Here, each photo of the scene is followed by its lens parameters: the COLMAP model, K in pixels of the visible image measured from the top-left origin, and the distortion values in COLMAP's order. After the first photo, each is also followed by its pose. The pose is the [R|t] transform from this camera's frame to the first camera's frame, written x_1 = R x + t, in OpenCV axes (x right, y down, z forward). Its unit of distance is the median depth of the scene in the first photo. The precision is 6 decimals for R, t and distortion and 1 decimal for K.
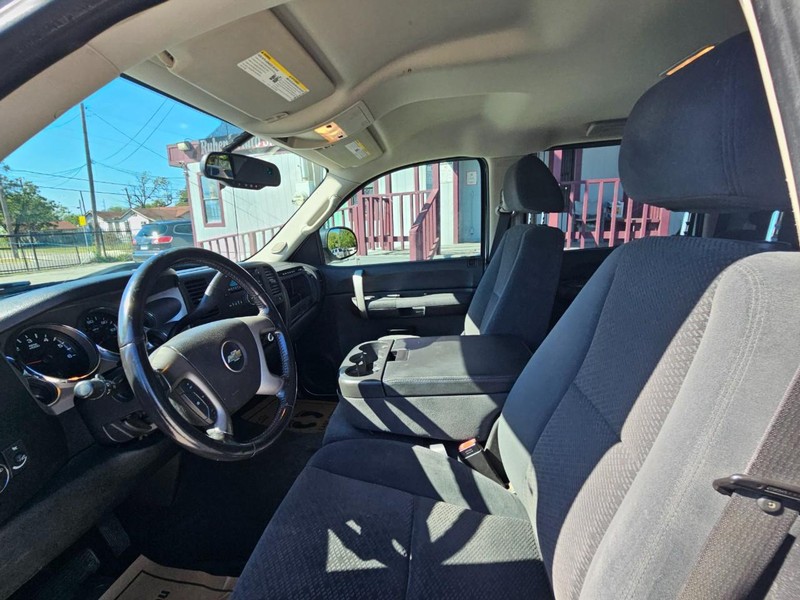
lens RADIAL K [[389.0, 0, 387.9], [0, 389.0, 301.0], [0, 0, 1]] dist [-0.000609, -0.000059]
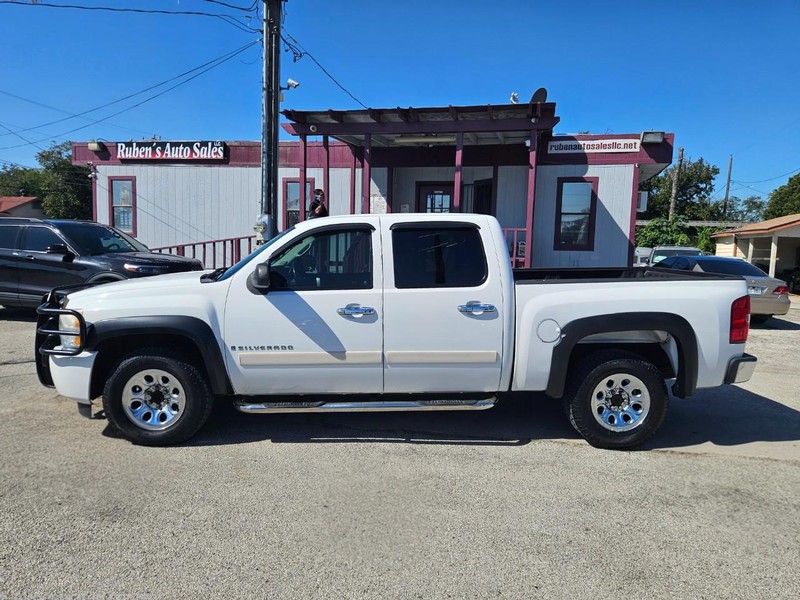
lens RADIAL K [[586.1, 0, 400.0], [0, 586.1, 300.0], [0, 0, 1]] dist [0.041307, -0.000413]
pose [[0.987085, 0.051918, 0.151551, -0.115063], [-0.036293, 0.993904, -0.104102, 0.390160], [-0.156032, 0.097257, 0.982952, -2.330864]]
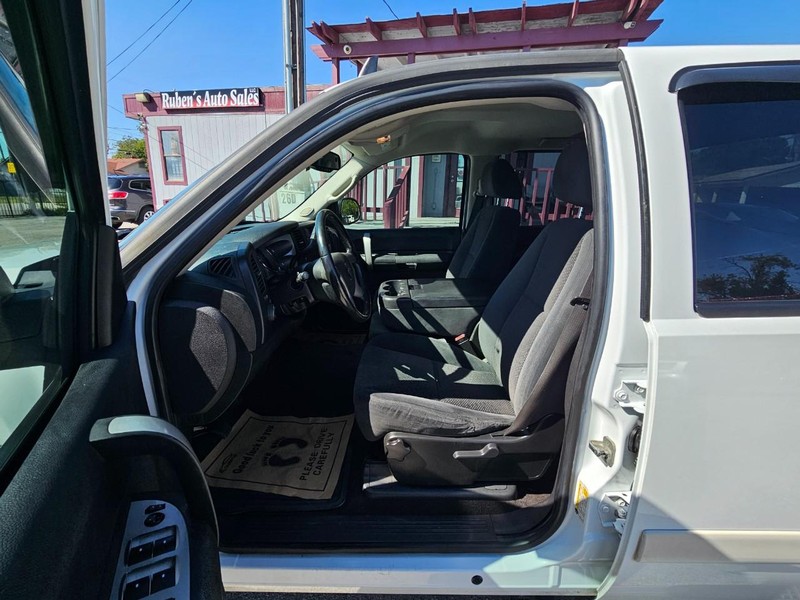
lens RADIAL K [[389.0, 0, 387.9], [0, 389.0, 301.0], [0, 0, 1]] dist [-0.000609, -0.000059]
pose [[0.991719, 0.031846, 0.124414, -0.163596], [-0.040702, 0.996765, 0.069300, 0.055482], [-0.121804, -0.073790, 0.989807, -0.317484]]
